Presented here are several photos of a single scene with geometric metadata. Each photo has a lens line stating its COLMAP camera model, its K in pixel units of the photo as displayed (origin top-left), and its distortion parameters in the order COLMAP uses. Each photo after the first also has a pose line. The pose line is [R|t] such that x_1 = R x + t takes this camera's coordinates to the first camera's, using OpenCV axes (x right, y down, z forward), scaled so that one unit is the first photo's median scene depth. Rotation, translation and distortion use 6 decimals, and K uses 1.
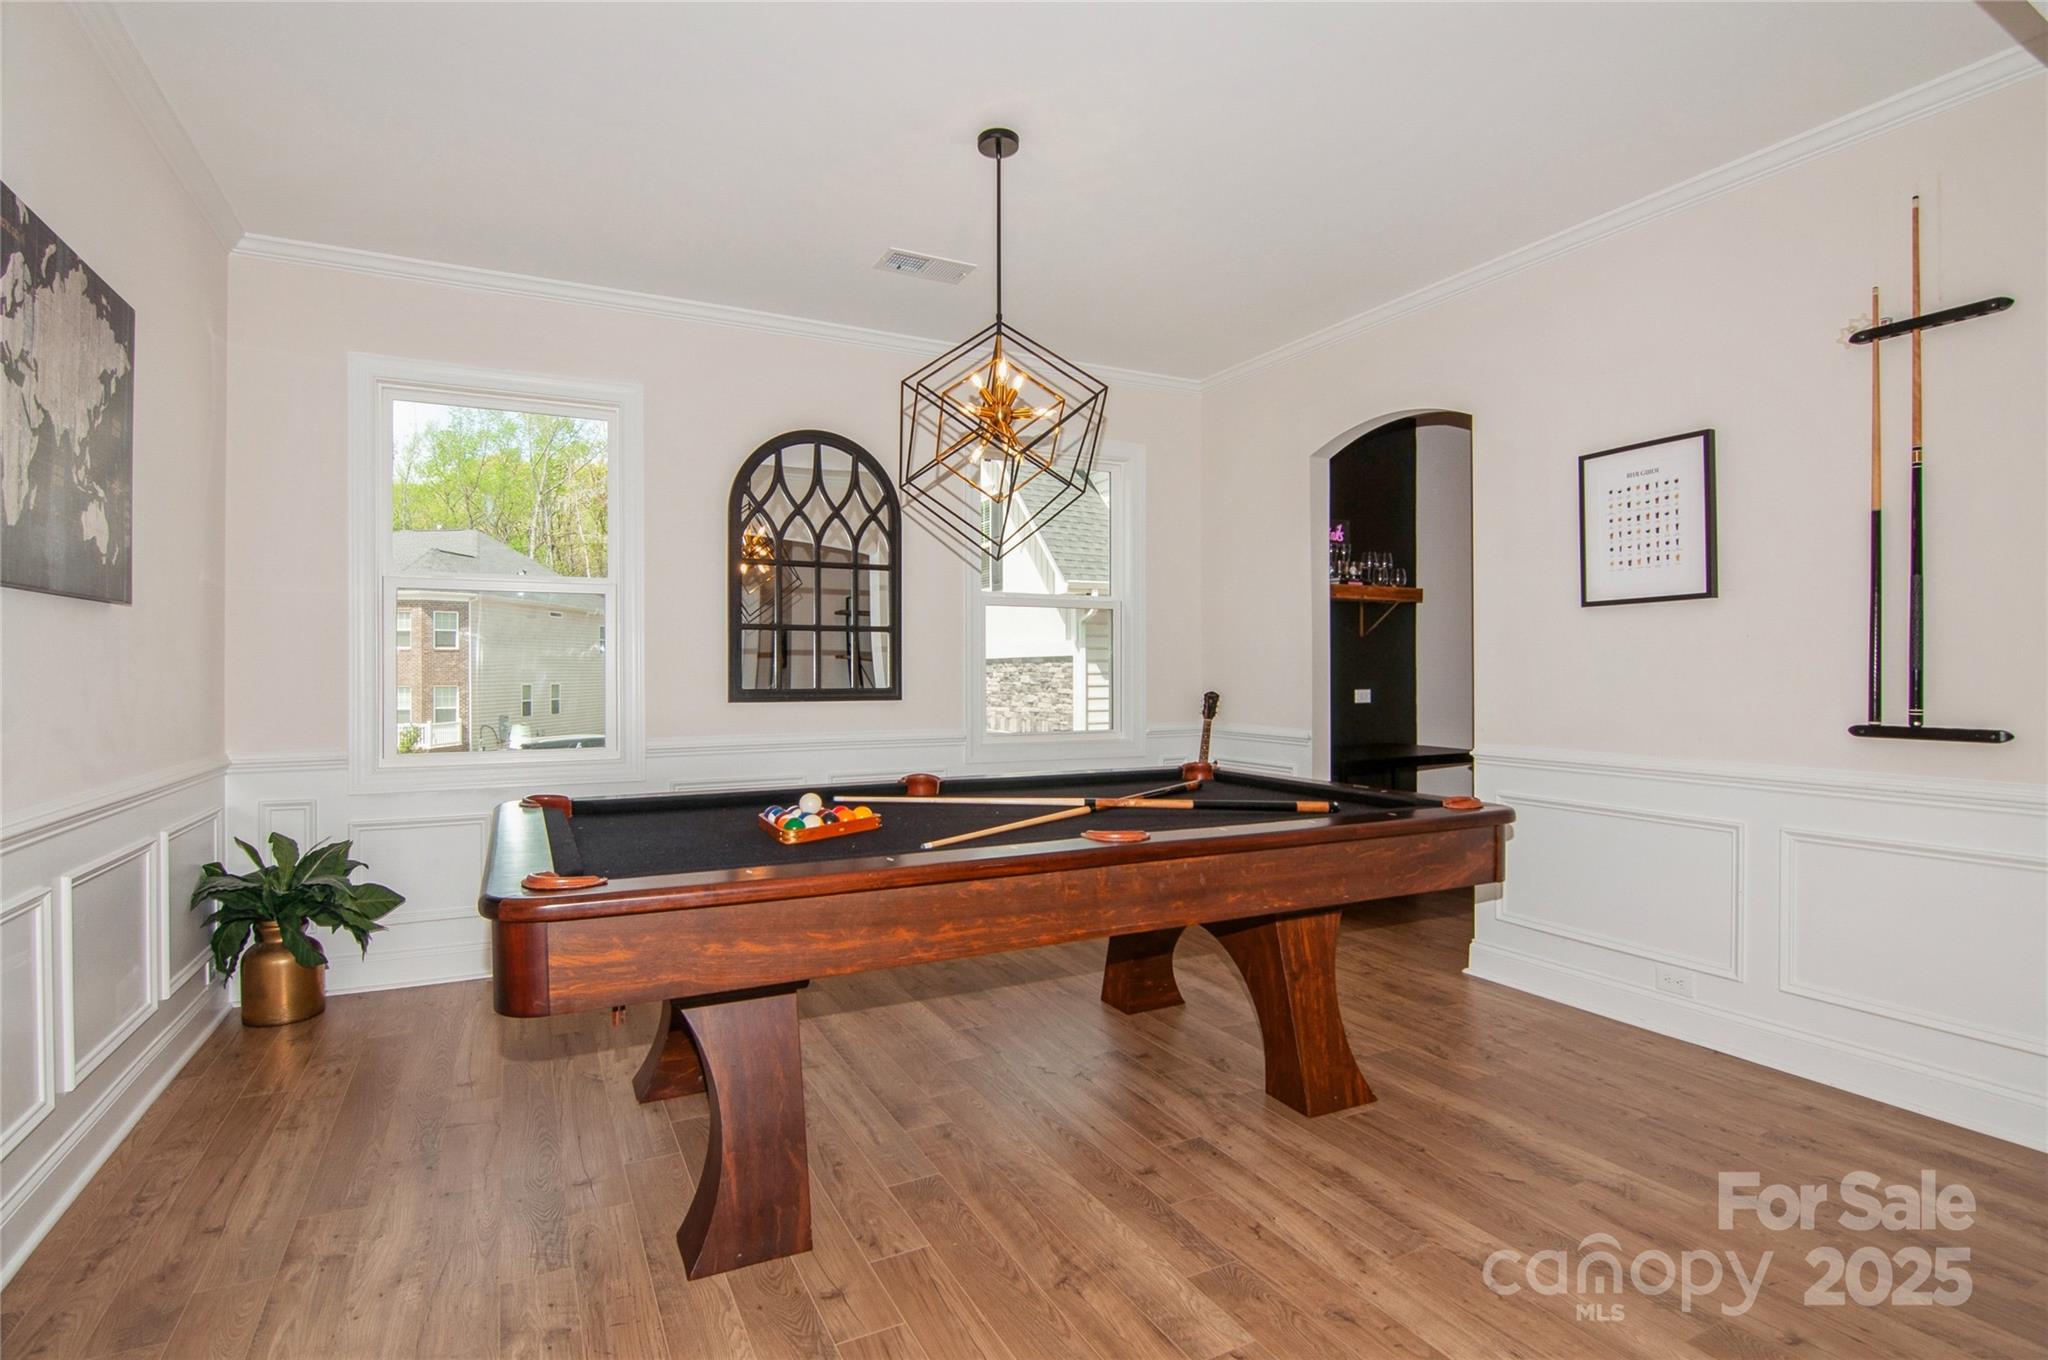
lens RADIAL K [[1010.0, 0, 1027.1], [0, 1010.0, 678.7], [0, 0, 1]] dist [-0.012260, -0.002848]
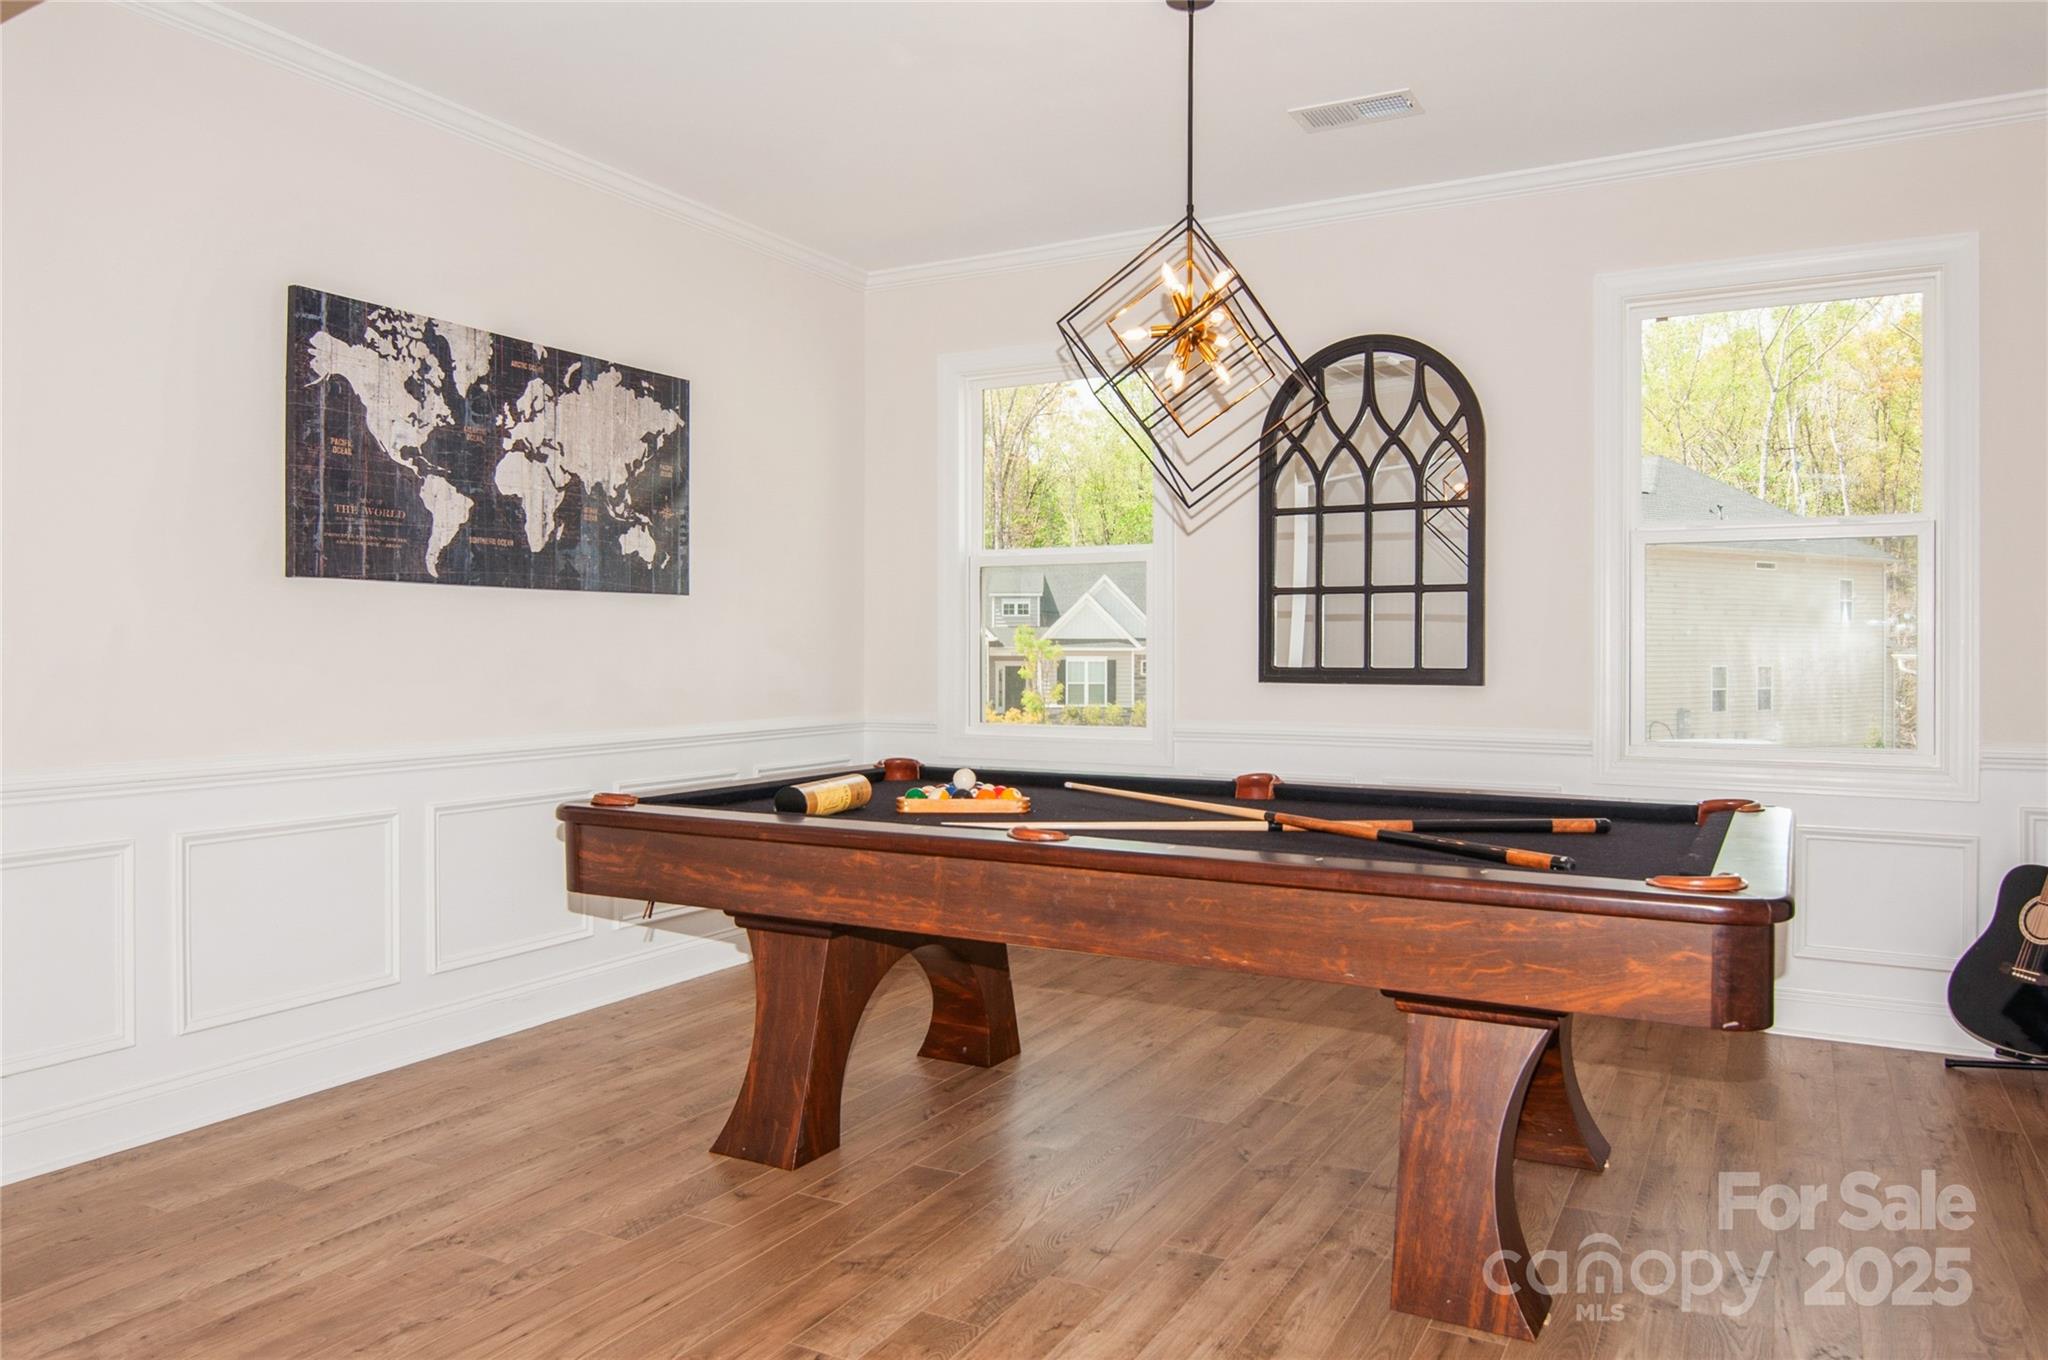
lens RADIAL K [[1463.7, 0, 1013.2], [0, 1463.7, 671.5], [0, 0, 1]] dist [-0.002139, -0.004290]
pose [[0.542983, 0.015135, -0.839607, 0.822792], [-0.007857, 0.999885, 0.012944, 0.000566], [0.839707, -0.000431, 0.543040, 0.222181]]
